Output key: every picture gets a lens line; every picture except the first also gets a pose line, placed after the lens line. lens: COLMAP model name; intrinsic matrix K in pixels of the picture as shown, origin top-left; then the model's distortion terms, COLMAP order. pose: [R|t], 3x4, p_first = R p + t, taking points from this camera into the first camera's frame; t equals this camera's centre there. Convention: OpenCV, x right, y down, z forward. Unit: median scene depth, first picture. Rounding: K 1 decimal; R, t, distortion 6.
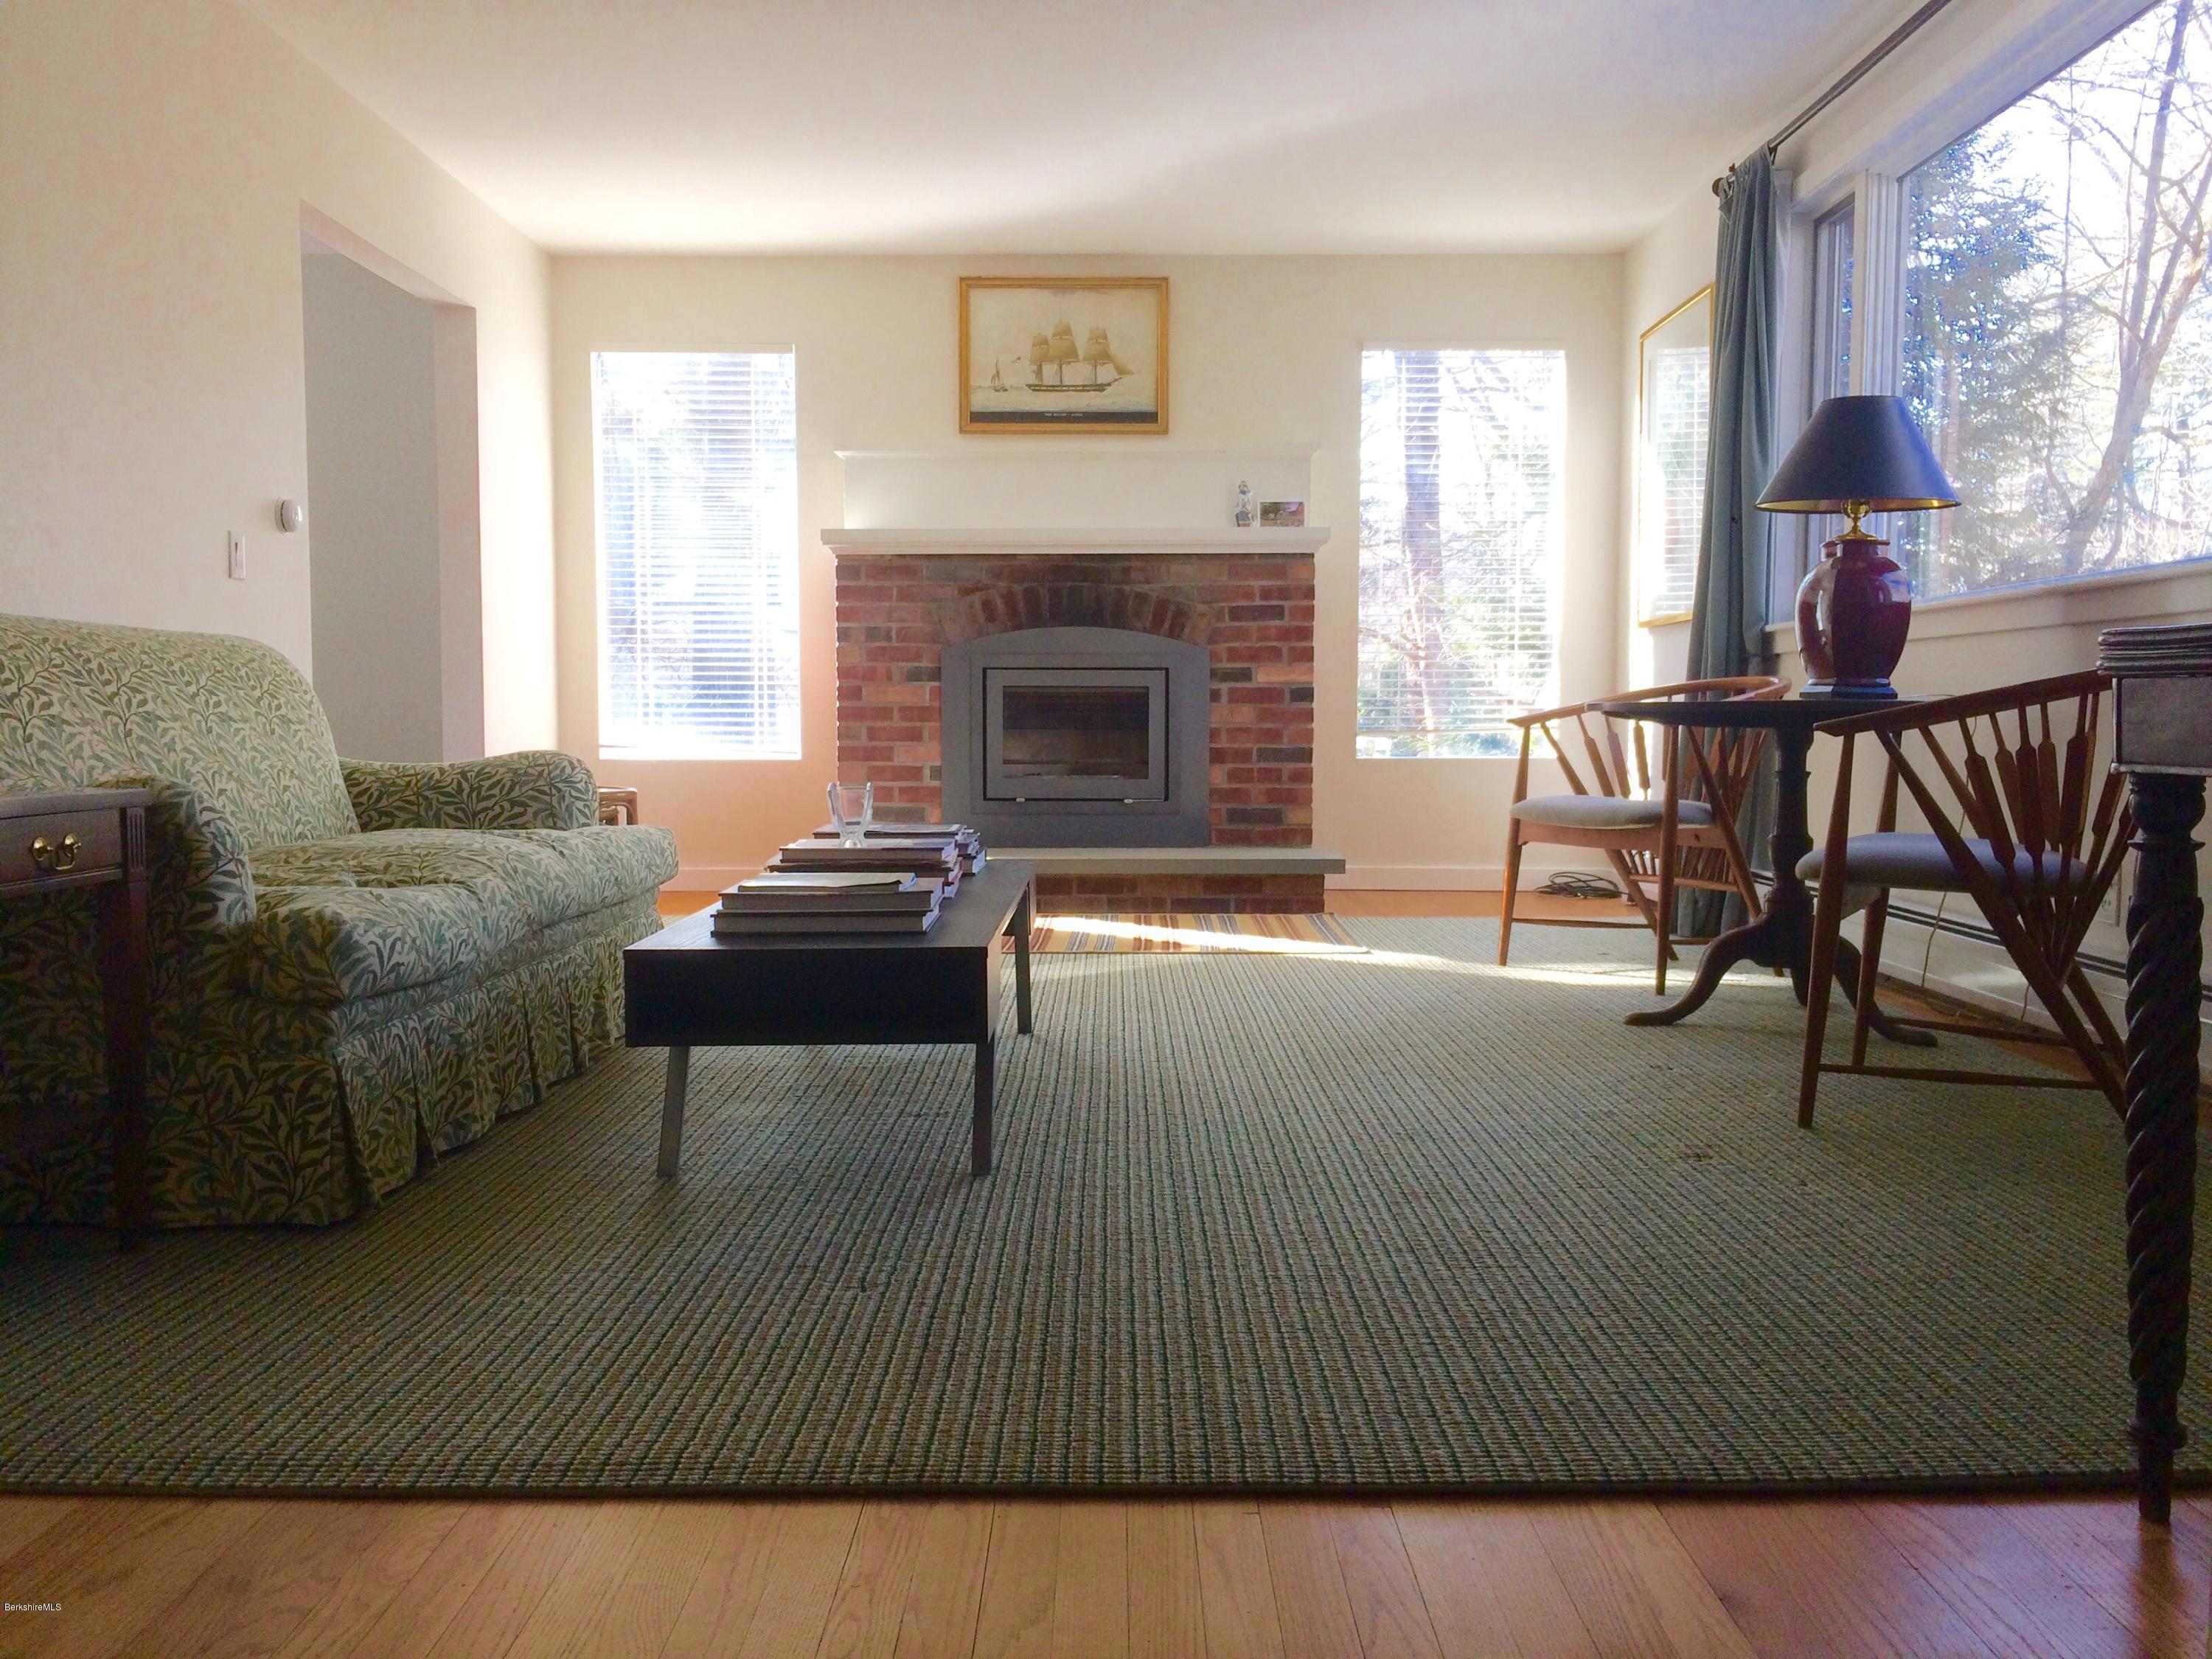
lens RADIAL K [[1886.6, 0, 1109.1], [0, 1886.6, 832.5], [0, 0, 1]] dist [0.011512, -0.026683]
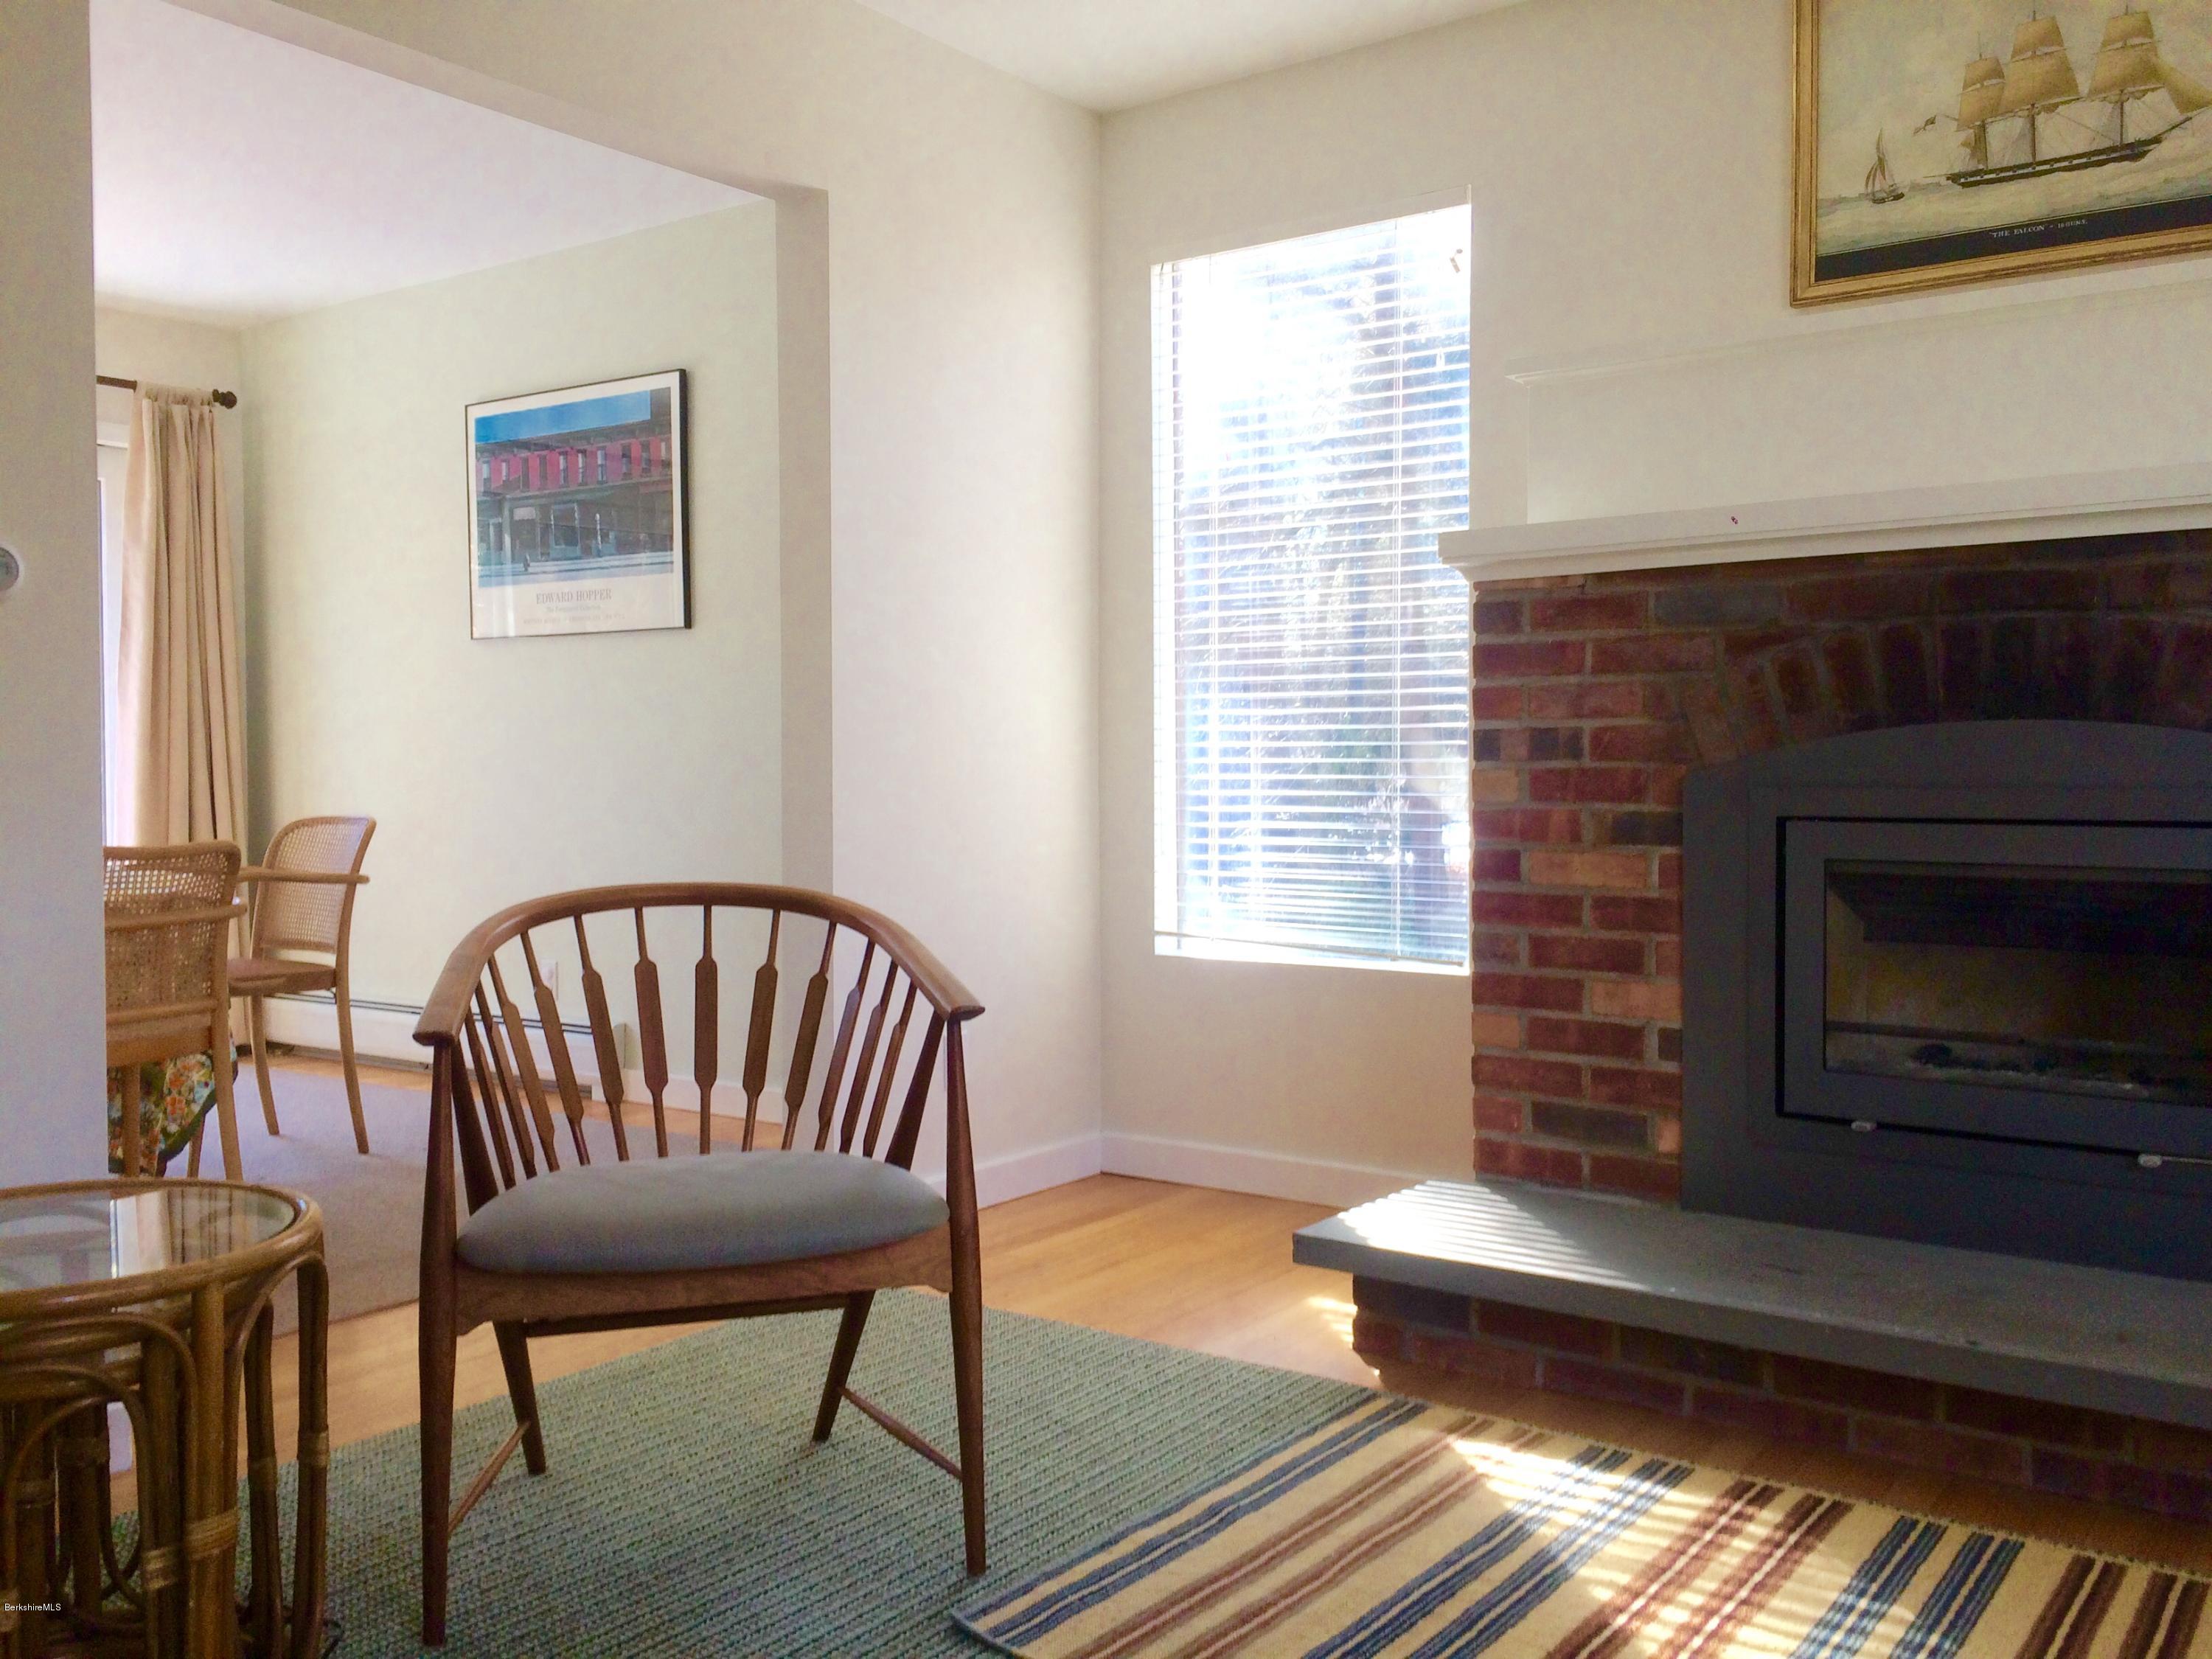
lens RADIAL K [[1886.6, 0, 1100.6], [0, 1886.6, 833.2], [0, 0, 1]] dist [0.011512, -0.026683]
pose [[0.795153, 0.018449, -0.606128, 0.074633], [-0.030635, 0.999483, -0.009766, -0.074077], [0.605635, 0.026334, 0.795307, 0.551885]]
